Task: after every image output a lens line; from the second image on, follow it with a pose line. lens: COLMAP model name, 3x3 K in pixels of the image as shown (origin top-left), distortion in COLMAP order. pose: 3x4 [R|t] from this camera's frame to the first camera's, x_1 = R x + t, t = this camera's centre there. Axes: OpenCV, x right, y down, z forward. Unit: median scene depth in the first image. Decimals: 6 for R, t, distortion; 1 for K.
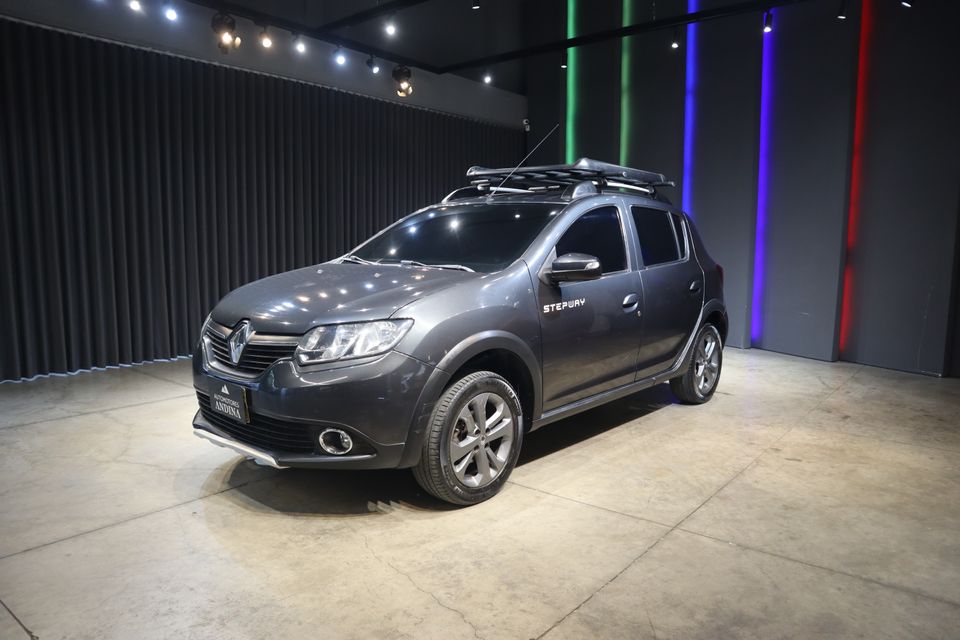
lens RADIAL K [[665.2, 0, 473.0], [0, 665.2, 323.3], [0, 0, 1]] dist [-0.105205, 0.049767]
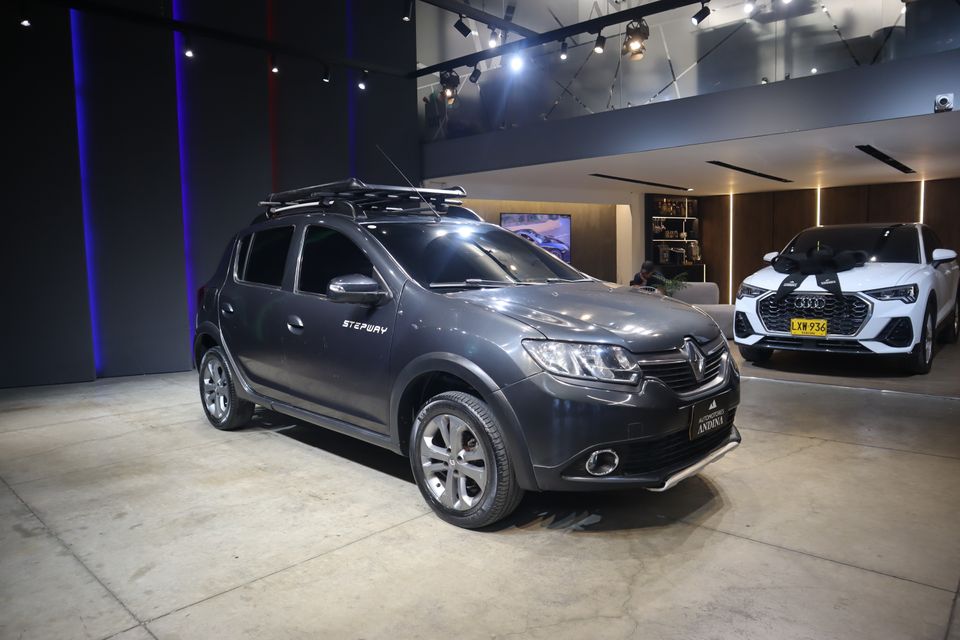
lens RADIAL K [[665.2, 0, 483.3], [0, 665.2, 327.0], [0, 0, 1]] dist [-0.105205, 0.049767]
pose [[0.050133, -0.115268, 0.992069, -1.183601], [0.144494, 0.983704, 0.106994, -0.151115], [-0.988235, 0.137984, 0.065972, 1.083811]]
